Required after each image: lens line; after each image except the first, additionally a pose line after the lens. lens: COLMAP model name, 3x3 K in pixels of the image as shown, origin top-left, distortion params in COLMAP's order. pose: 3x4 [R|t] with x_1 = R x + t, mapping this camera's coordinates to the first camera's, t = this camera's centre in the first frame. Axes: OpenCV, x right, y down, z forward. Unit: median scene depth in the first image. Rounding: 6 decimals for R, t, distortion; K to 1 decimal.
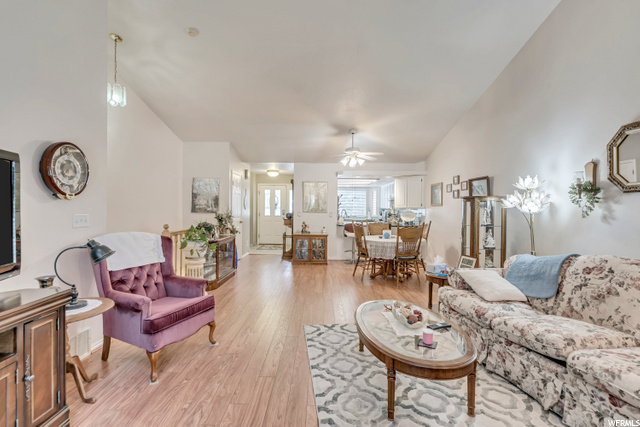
lens RADIAL K [[314.4, 0, 320.0], [0, 314.4, 213.5], [0, 0, 1]] dist [-0.001489, -0.000340]
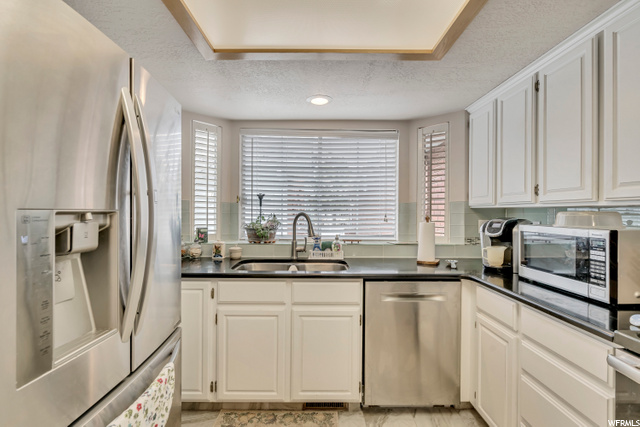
lens RADIAL K [[314.4, 0, 320.0], [0, 314.4, 213.5], [0, 0, 1]] dist [-0.001489, -0.000340]
pose [[0.999981, -0.000149, -0.006207, 0.129528], [0.000084, 0.999944, -0.010546, -0.013835], [0.006209, 0.010545, 0.999925, 1.152176]]
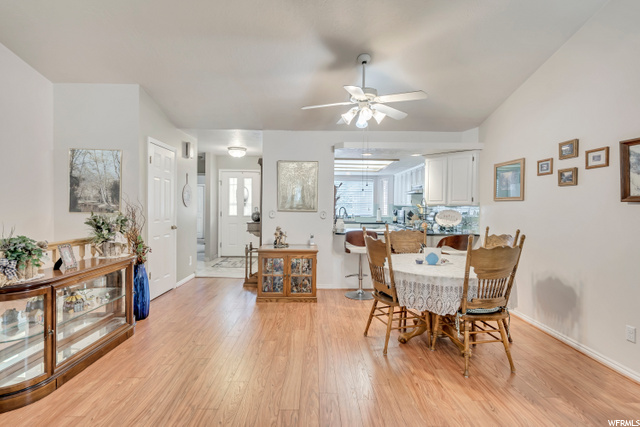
lens RADIAL K [[331.0, 0, 320.0], [0, 331.0, 213.5], [0, 0, 1]] dist [-0.000037, 0.000086]
pose [[0.999880, 0.001459, 0.015413, 0.018678], [-0.001564, 0.999976, 0.006818, -0.004324], [-0.015402, -0.006841, 0.999858, 0.370887]]
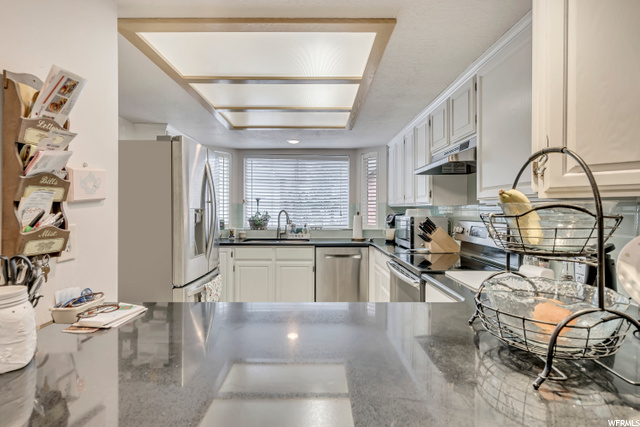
lens RADIAL K [[314.4, 0, 320.0], [0, 314.4, 213.5], [0, 0, 1]] dist [-0.001489, -0.000340]
pose [[0.999977, -0.004346, 0.005267, 0.166589], [0.004360, 0.999987, -0.002668, -0.010566], [-0.005255, 0.002691, 0.999983, 0.953935]]
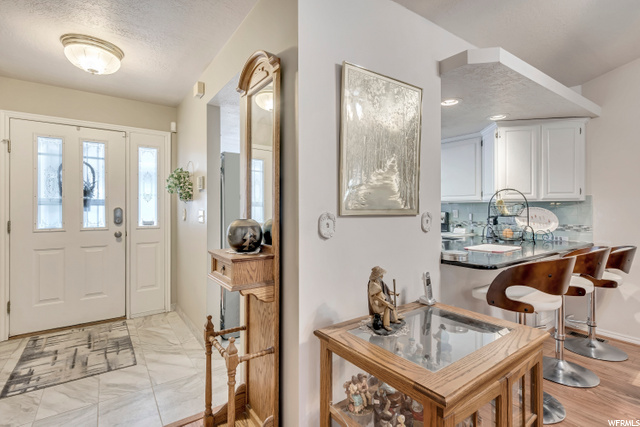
lens RADIAL K [[314.4, 0, 320.0], [0, 314.4, 213.5], [0, 0, 1]] dist [-0.001489, -0.000340]
pose [[0.811413, -0.017031, 0.584225, -0.188455], [0.018192, 0.999827, 0.003880, -0.007102], [-0.584190, 0.007480, 0.811582, 0.876010]]
